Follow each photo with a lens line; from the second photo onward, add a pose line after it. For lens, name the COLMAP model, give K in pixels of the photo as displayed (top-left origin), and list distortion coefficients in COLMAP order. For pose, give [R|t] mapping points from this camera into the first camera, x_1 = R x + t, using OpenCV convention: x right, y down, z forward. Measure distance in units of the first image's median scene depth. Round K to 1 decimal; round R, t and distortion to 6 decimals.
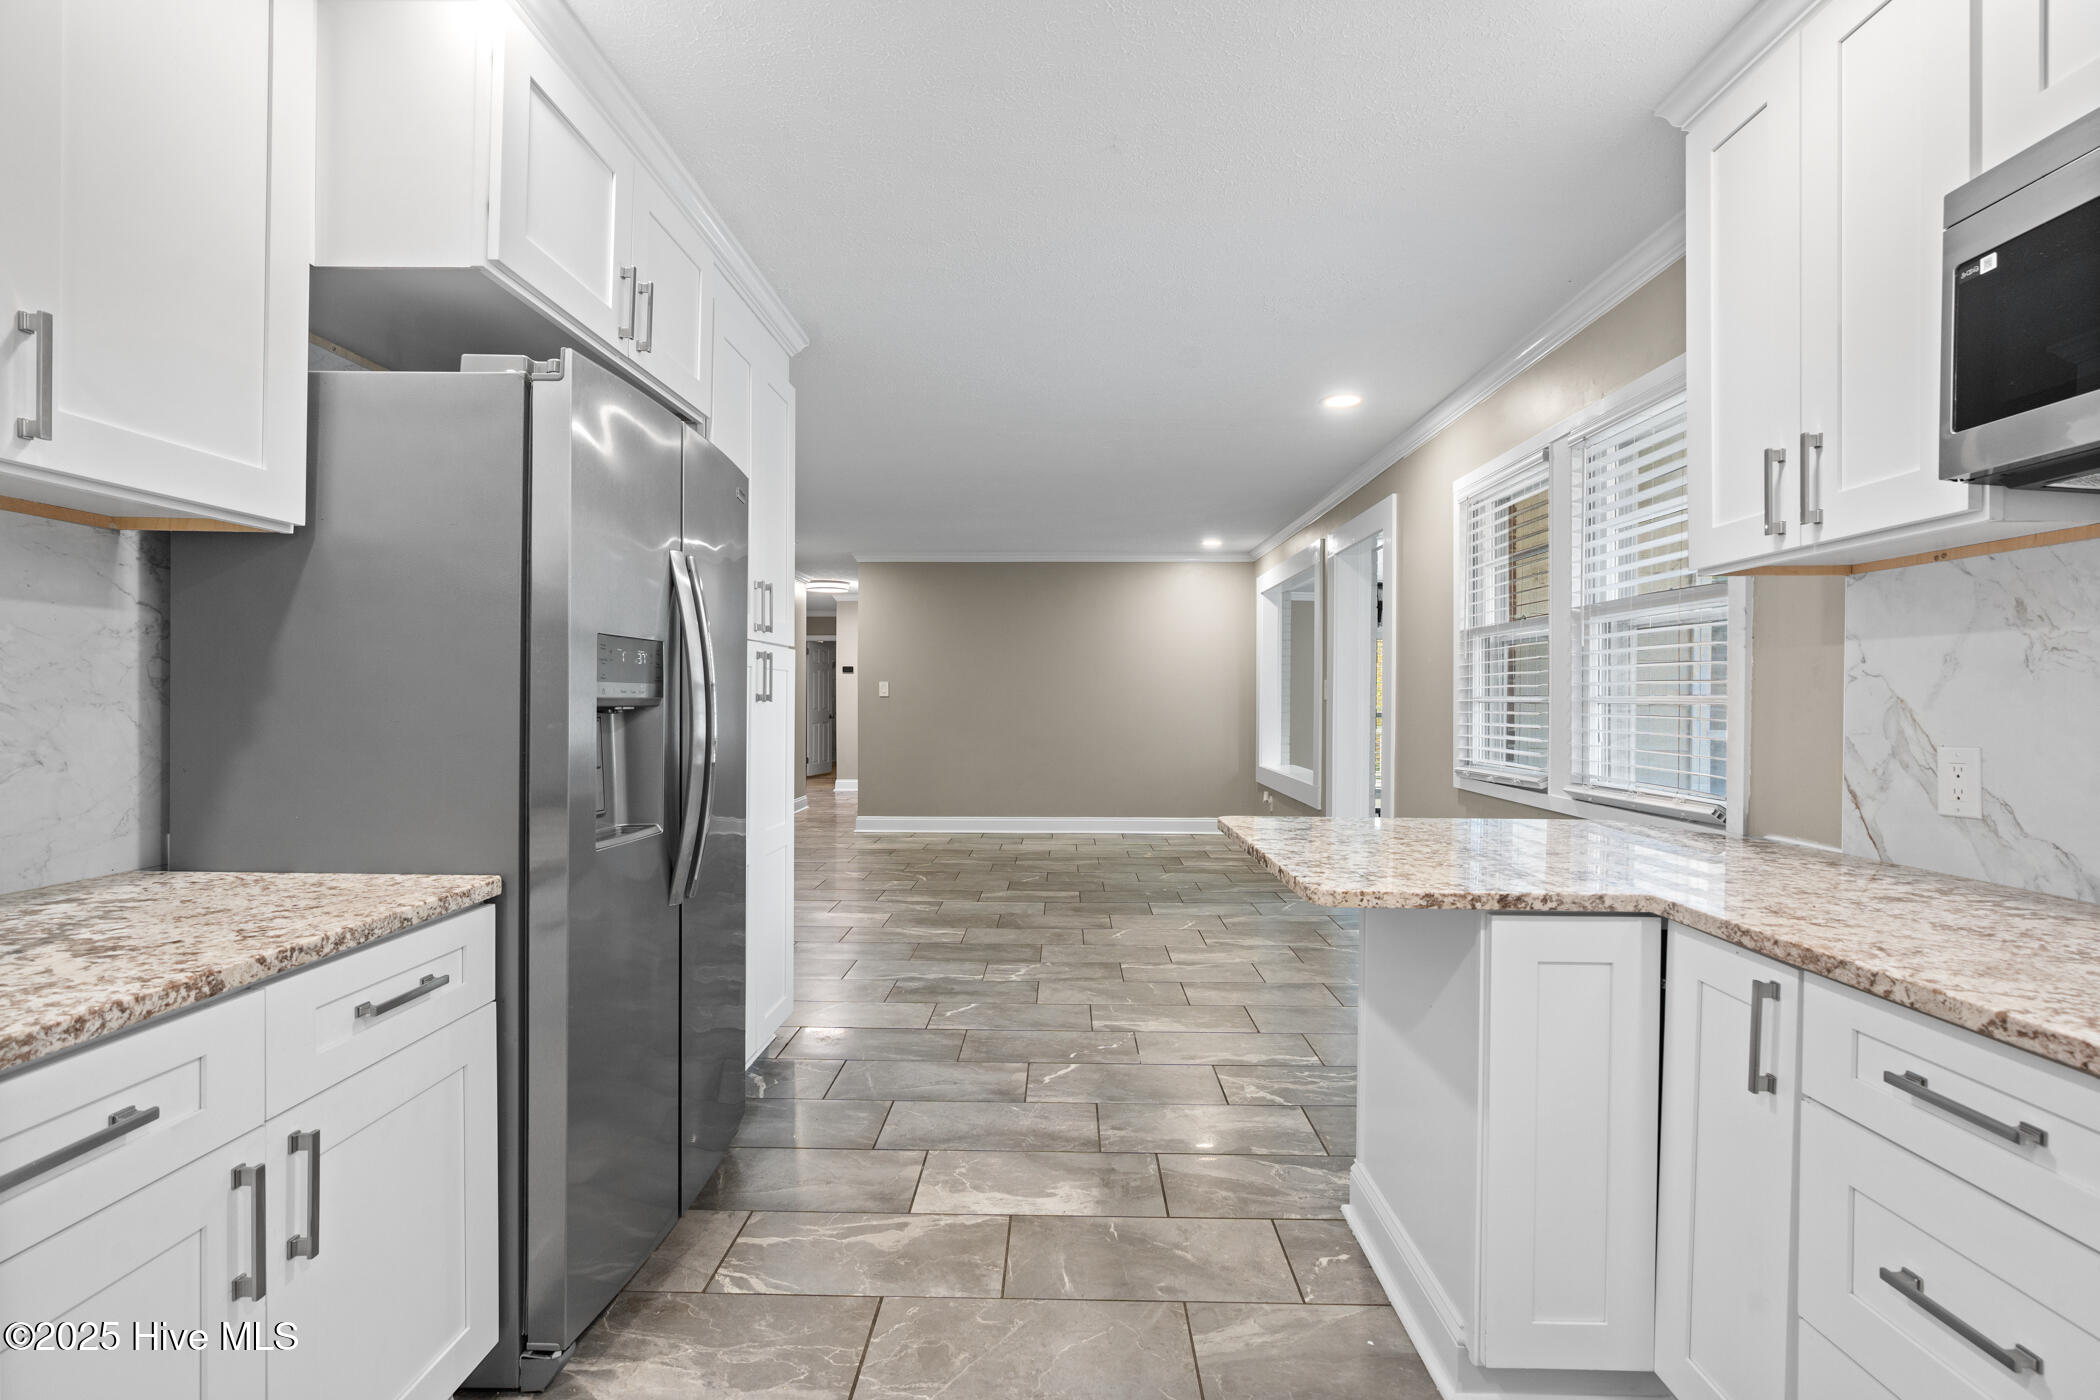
lens RADIAL K [[940.2, 0, 1040.0], [0, 940.2, 700.3], [0, 0, 1]] dist [-0.011409, 0.003788]
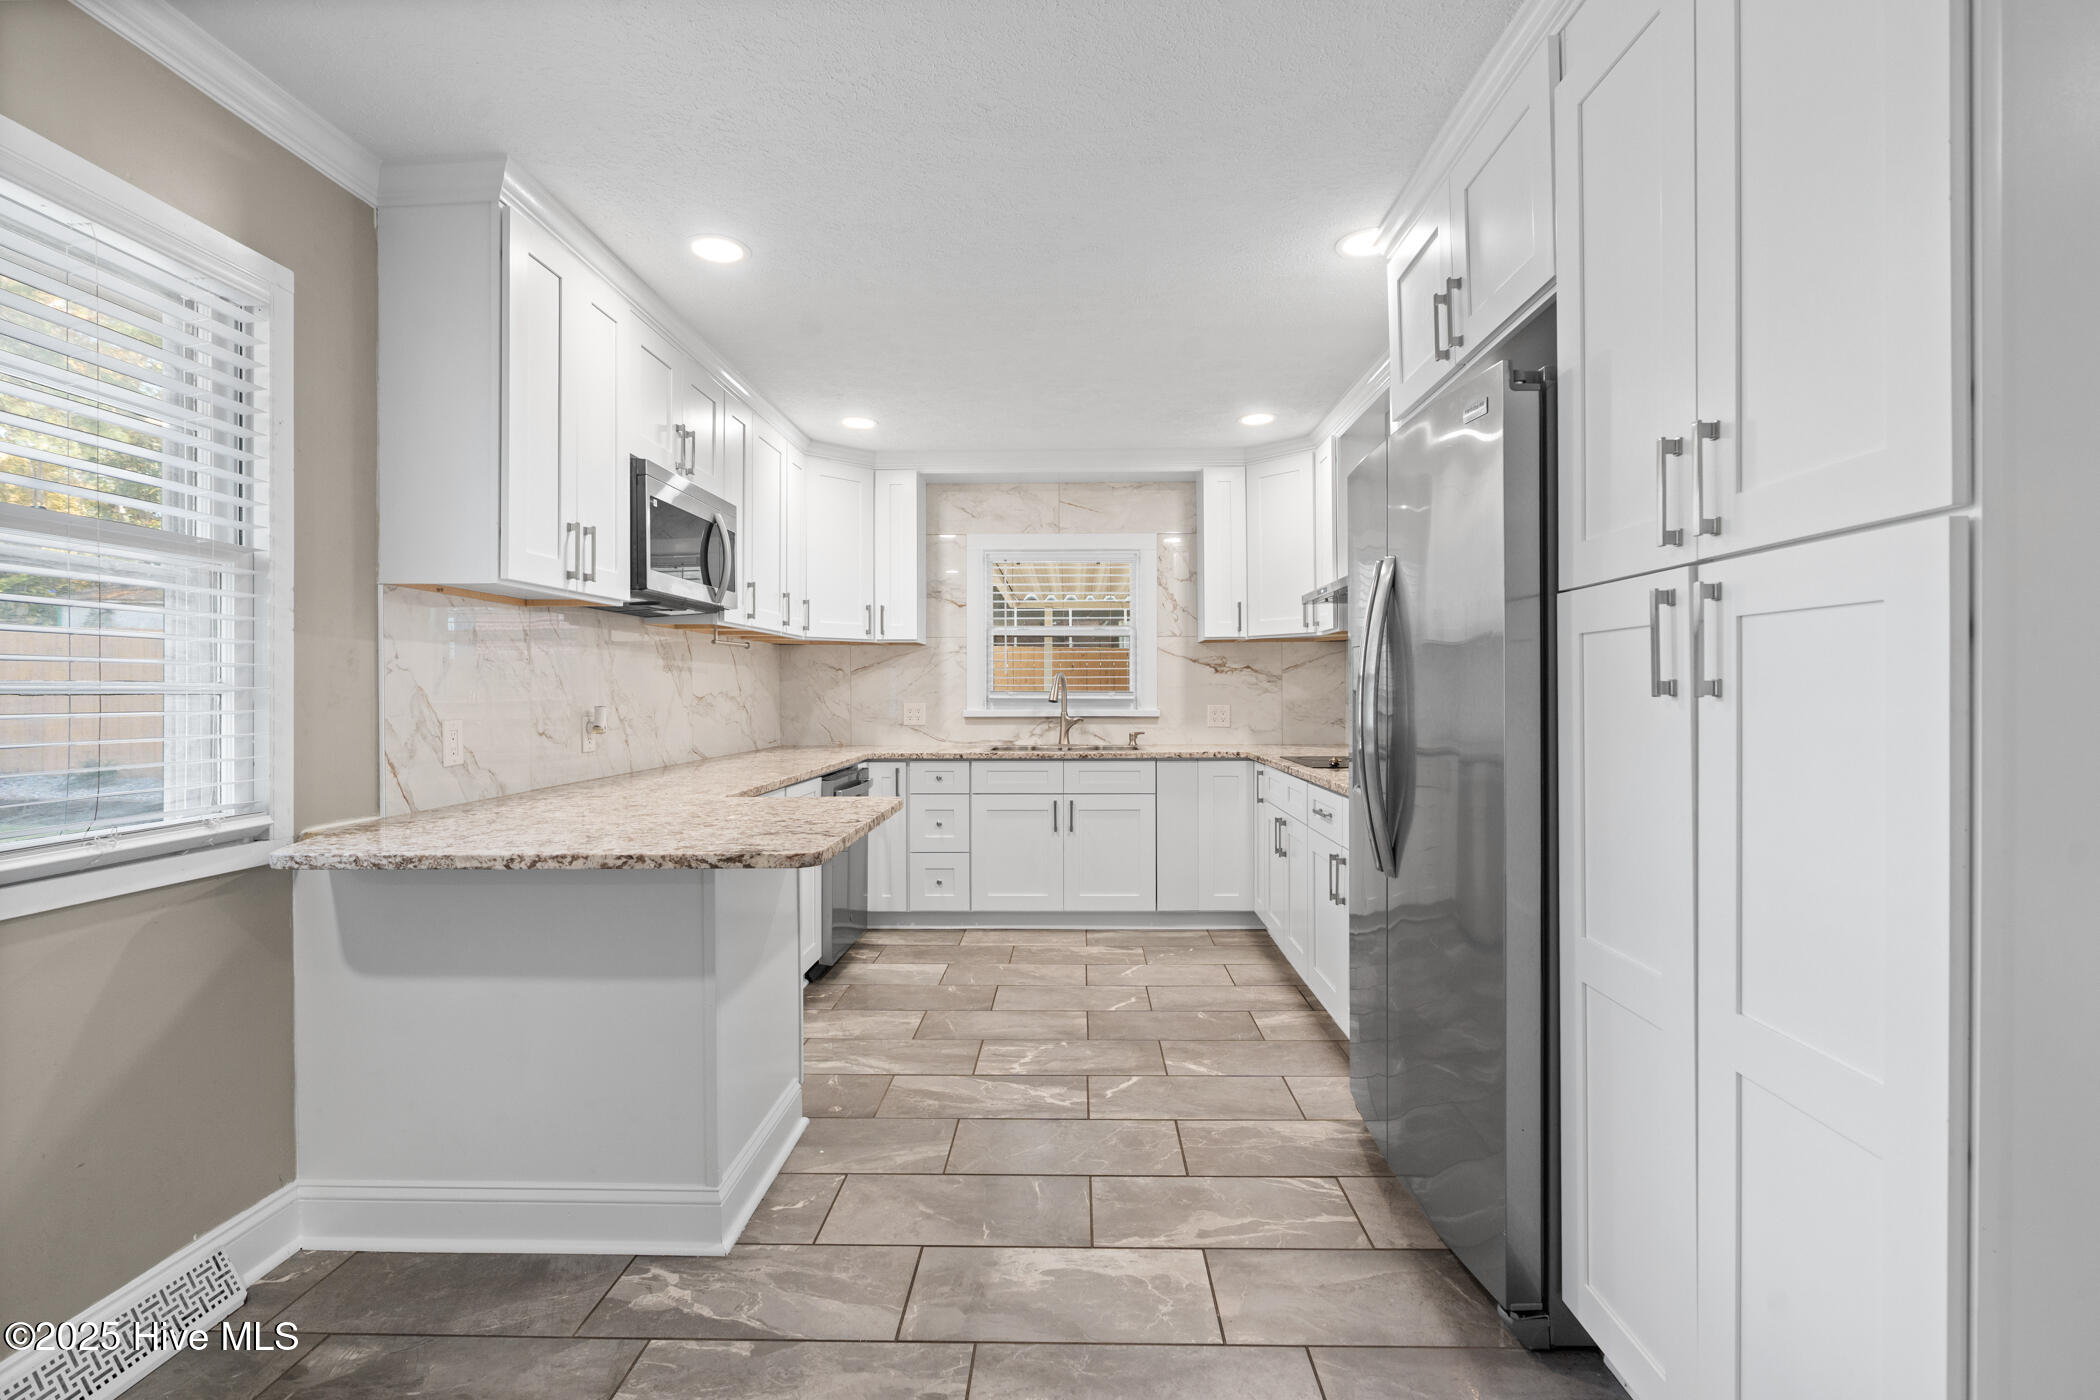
lens RADIAL K [[940.2, 0, 1053.0], [0, 940.2, 693.1], [0, 0, 1]] dist [-0.011409, 0.003788]
pose [[-0.999992, -0.003286, -0.002142, 0.013354], [-0.003293, 0.999988, 0.003626, -0.001655], [0.002130, 0.003633, -0.999991, 2.220790]]
